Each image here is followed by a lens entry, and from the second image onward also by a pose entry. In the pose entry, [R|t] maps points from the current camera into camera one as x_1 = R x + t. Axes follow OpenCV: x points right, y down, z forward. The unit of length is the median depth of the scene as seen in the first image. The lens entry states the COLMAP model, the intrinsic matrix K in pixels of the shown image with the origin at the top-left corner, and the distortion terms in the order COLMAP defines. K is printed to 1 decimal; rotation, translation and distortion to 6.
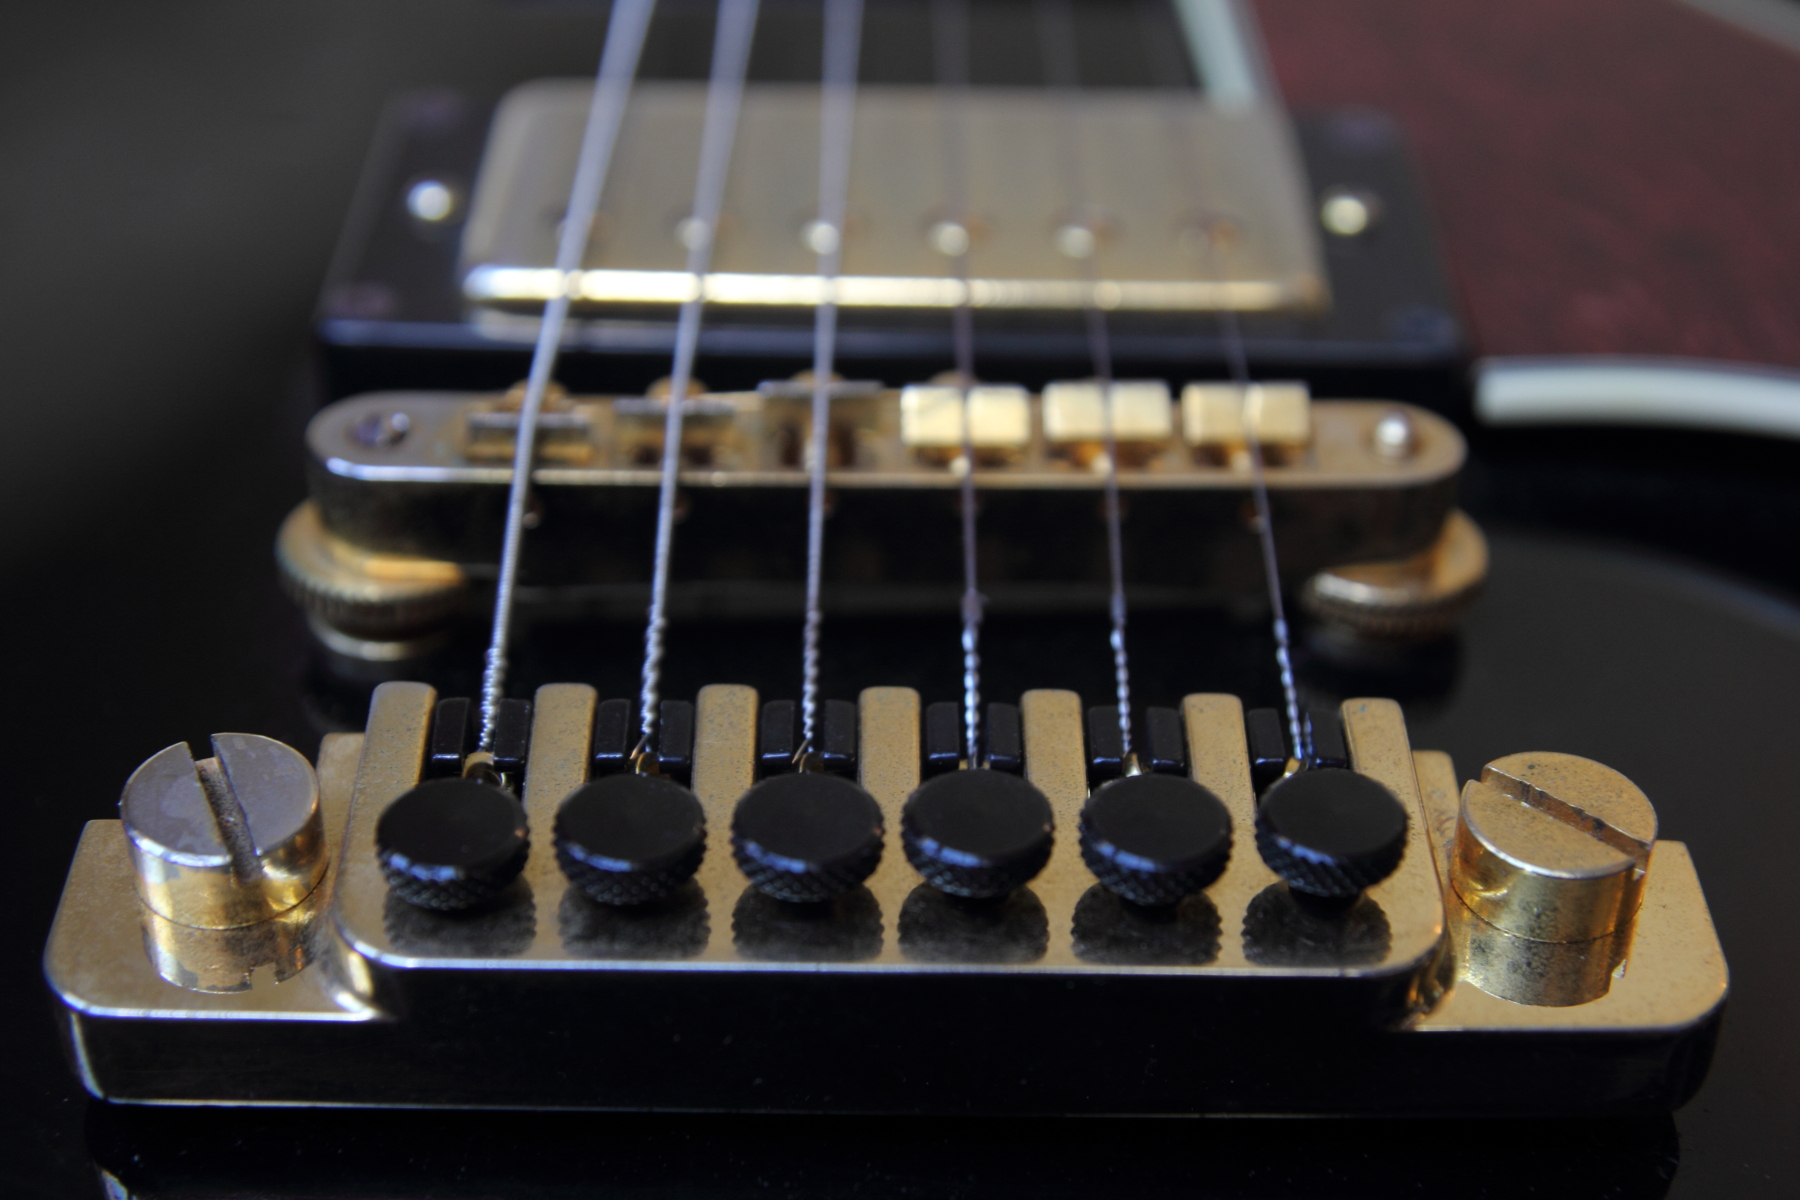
lens RADIAL K [[3675.8, 0, 898.0], [0, 3675.8, 597.9], [0, 0, 1]] dist [-0.000391, 0.000000]
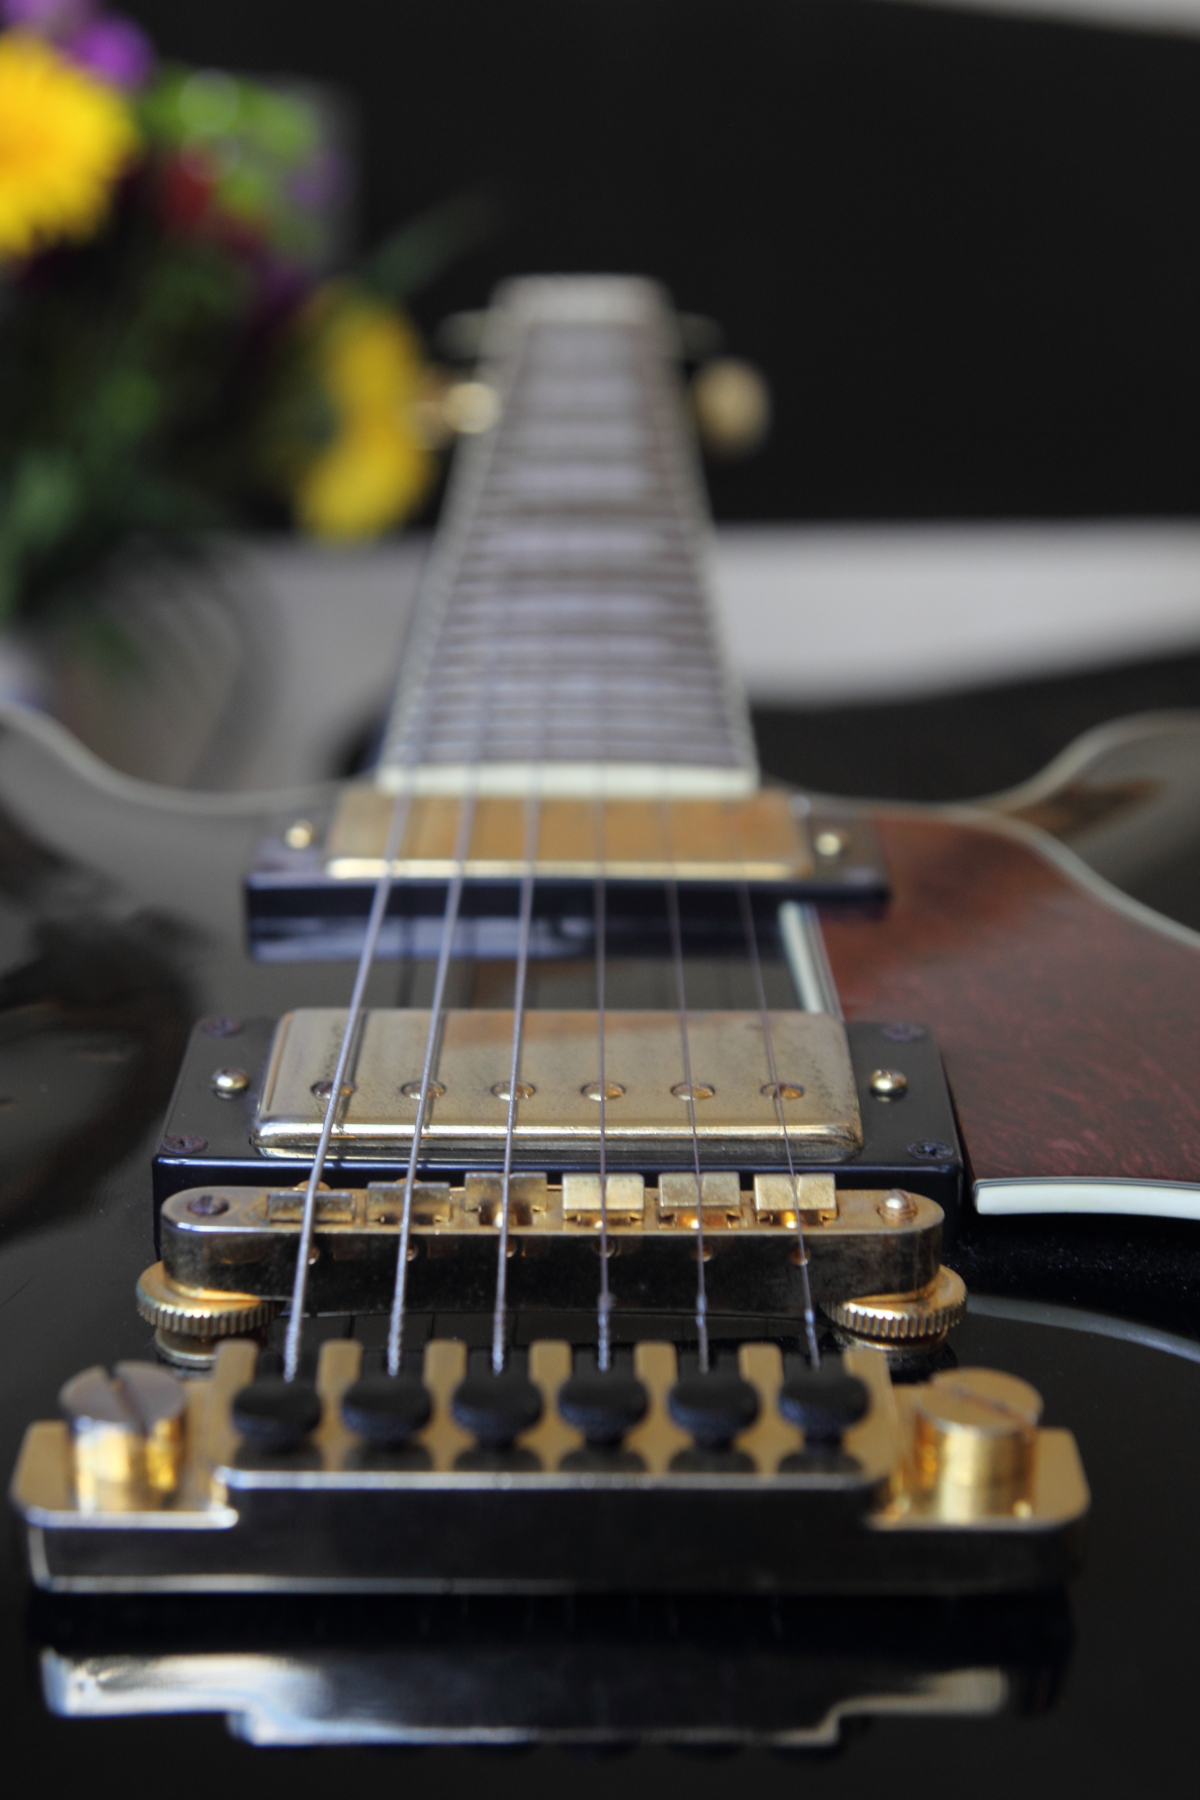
lens RADIAL K [[4092.7, 0, 601.6], [0, 4092.7, 901.7], [0, 0, 1]] dist [0.198356, 0.000000]
pose [[0.999848, -0.017358, -0.001318, 0.022523], [0.016690, 0.977378, -0.210842, 0.188790], [0.004948, 0.210788, 0.977519, -0.659052]]
